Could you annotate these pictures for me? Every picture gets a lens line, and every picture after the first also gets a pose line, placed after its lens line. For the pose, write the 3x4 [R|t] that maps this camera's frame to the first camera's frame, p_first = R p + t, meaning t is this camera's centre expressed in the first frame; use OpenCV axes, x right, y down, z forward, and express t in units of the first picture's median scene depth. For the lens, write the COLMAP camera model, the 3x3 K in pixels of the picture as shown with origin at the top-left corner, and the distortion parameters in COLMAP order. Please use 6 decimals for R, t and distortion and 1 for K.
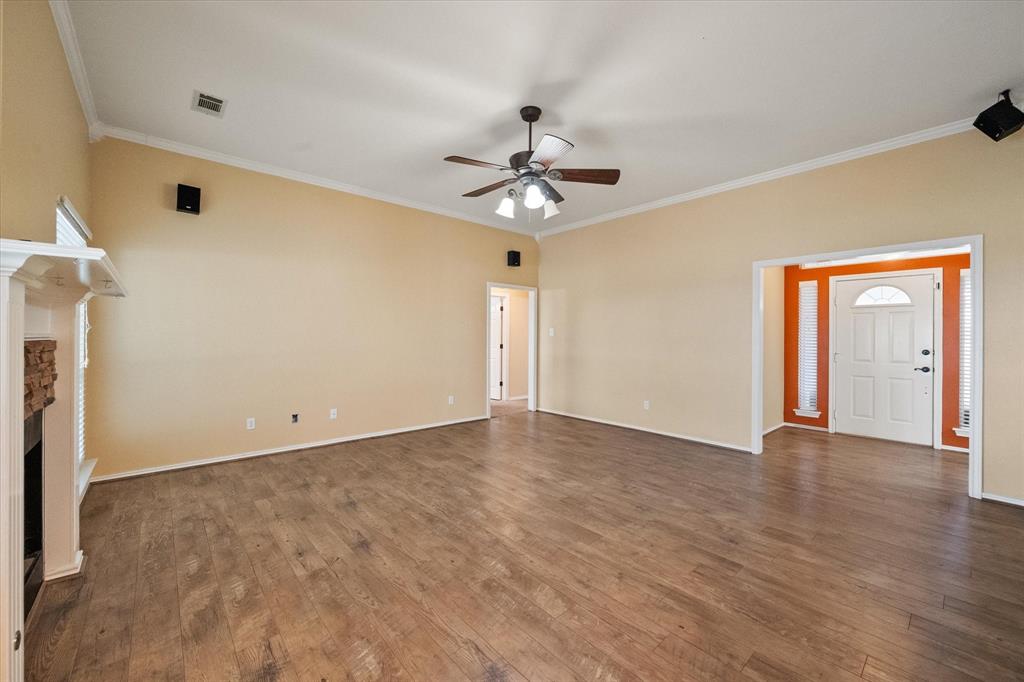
lens RADIAL K [[407.4, 0, 511.2], [0, 407.4, 337.0], [0, 0, 1]] dist [-0.002814, -0.001030]
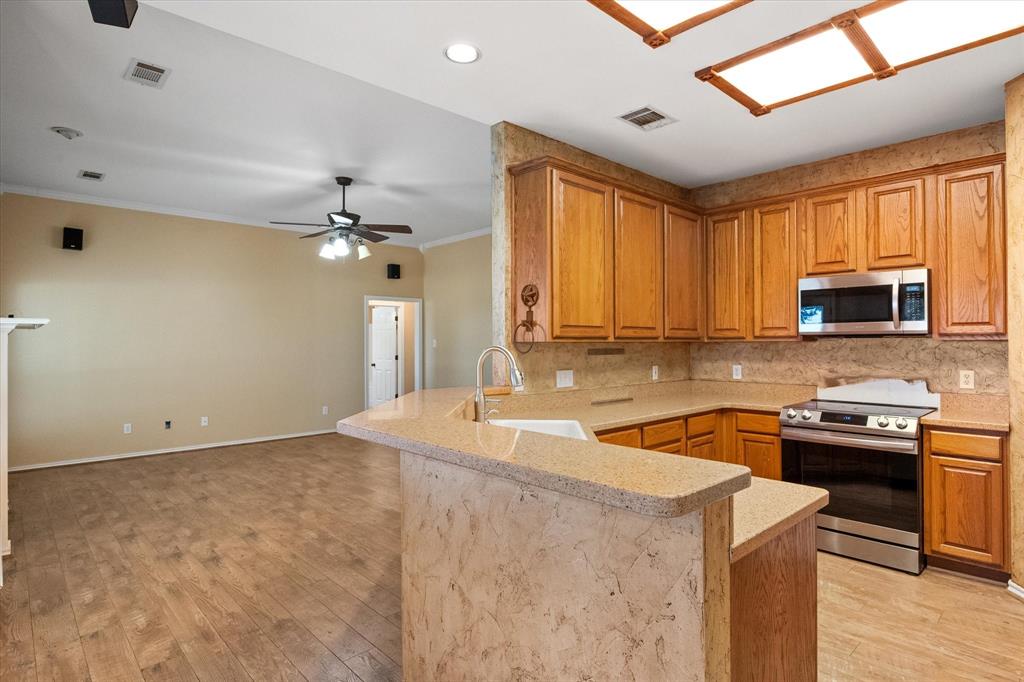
lens RADIAL K [[547.2, 0, 510.6], [0, 547.2, 338.2], [0, 0, 1]] dist [-0.001161, -0.002644]
pose [[0.999498, -0.010844, 0.029763, 0.515372], [0.011110, 0.999900, -0.008805, -0.021922], [-0.029664, 0.009131, 0.999518, -0.747026]]
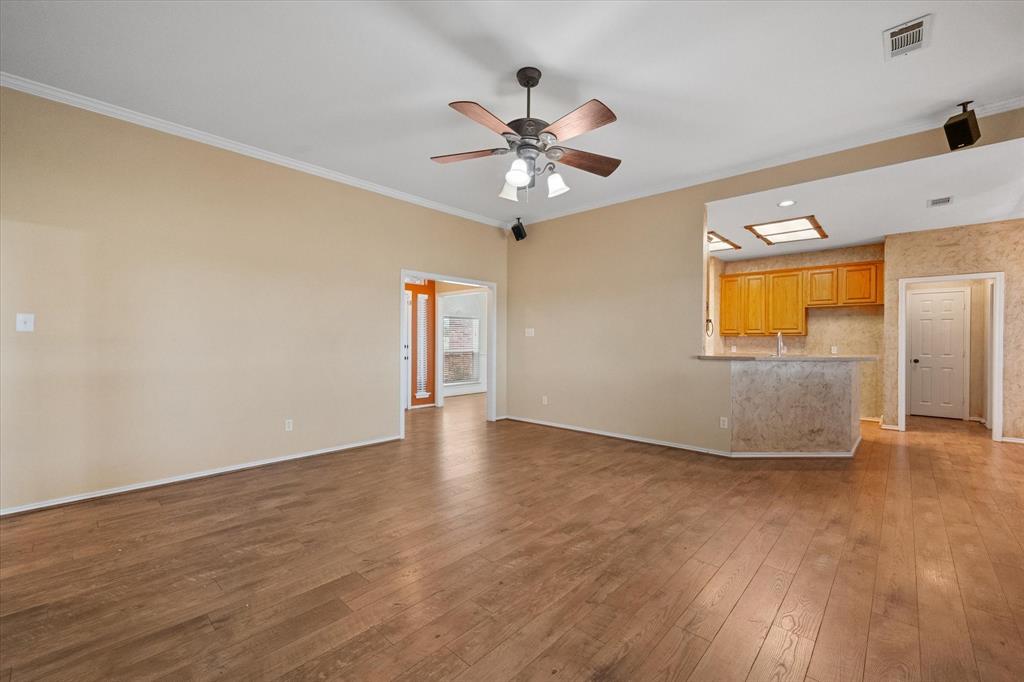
lens RADIAL K [[427.4, 0, 521.1], [0, 427.4, 344.7], [0, 0, 1]] dist [0.001002, 0.000340]
pose [[-0.122239, -0.018901, 0.992321, -0.842659], [-0.004790, 0.999818, 0.018453, 0.000781], [-0.992489, -0.002498, -0.122308, 1.106168]]
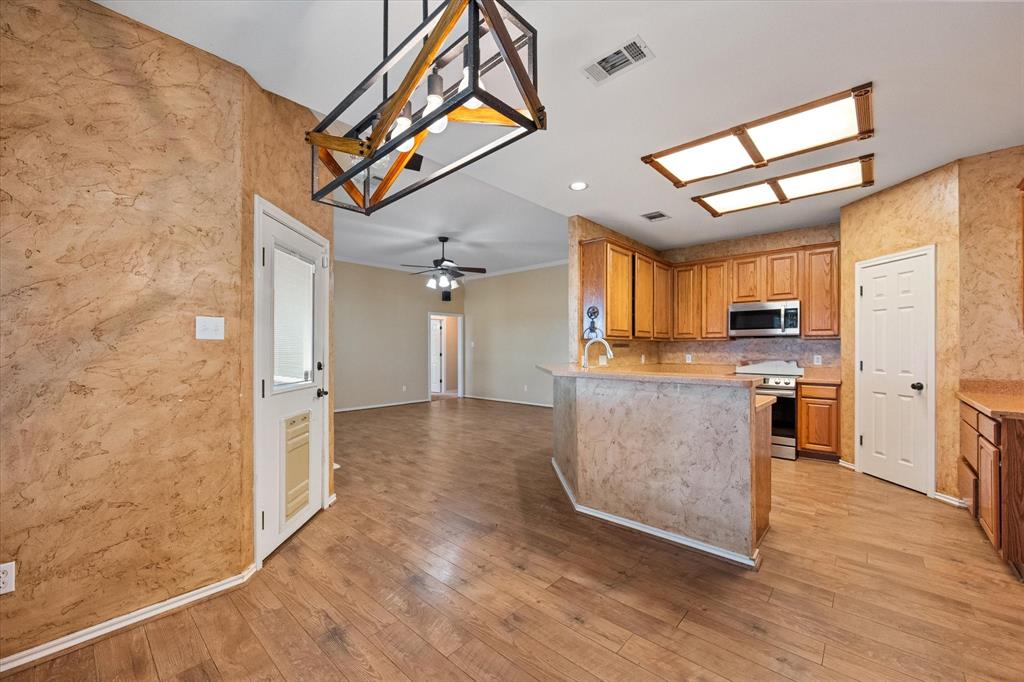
lens RADIAL K [[407.4, 0, 509.8], [0, 407.4, 348.4], [0, 0, 1]] dist [-0.002814, -0.001030]
pose [[0.994093, -0.007388, 0.108279, 0.152538], [0.007444, 0.999972, -0.000114, 0.008675], [-0.108275, 0.000919, 0.994121, -1.066475]]
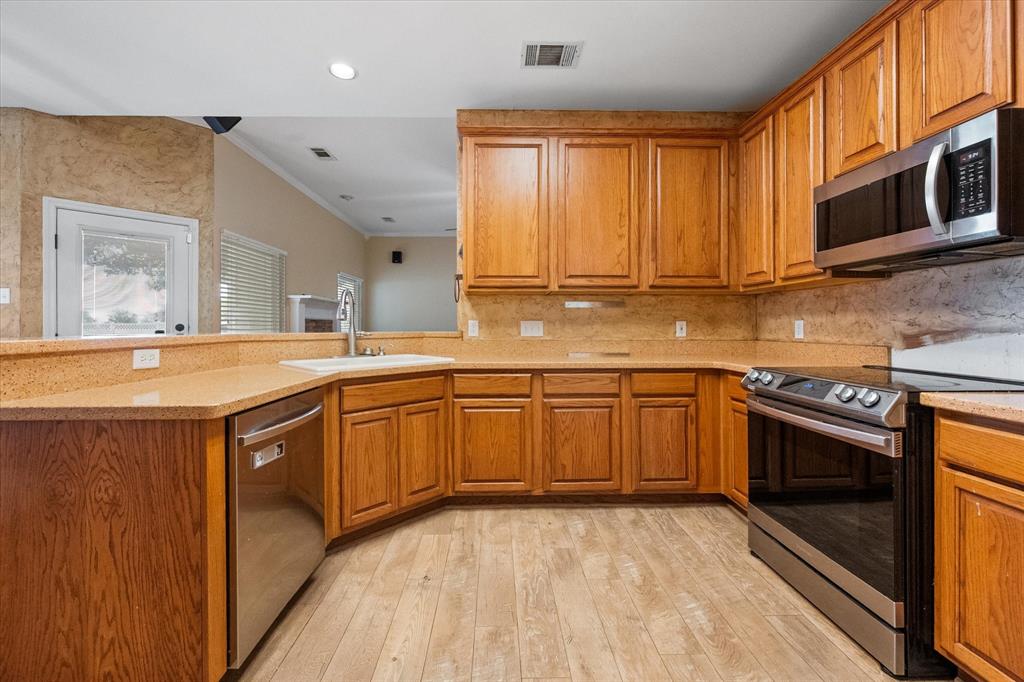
lens RADIAL K [[407.4, 0, 502.5], [0, 407.4, 329.2], [0, 0, 1]] dist [-0.002814, -0.001030]
pose [[0.761678, -0.004532, -0.647940, 1.222477], [0.006227, 0.999981, 0.000326, 0.056004], [0.647926, -0.004283, 0.761691, -0.346456]]
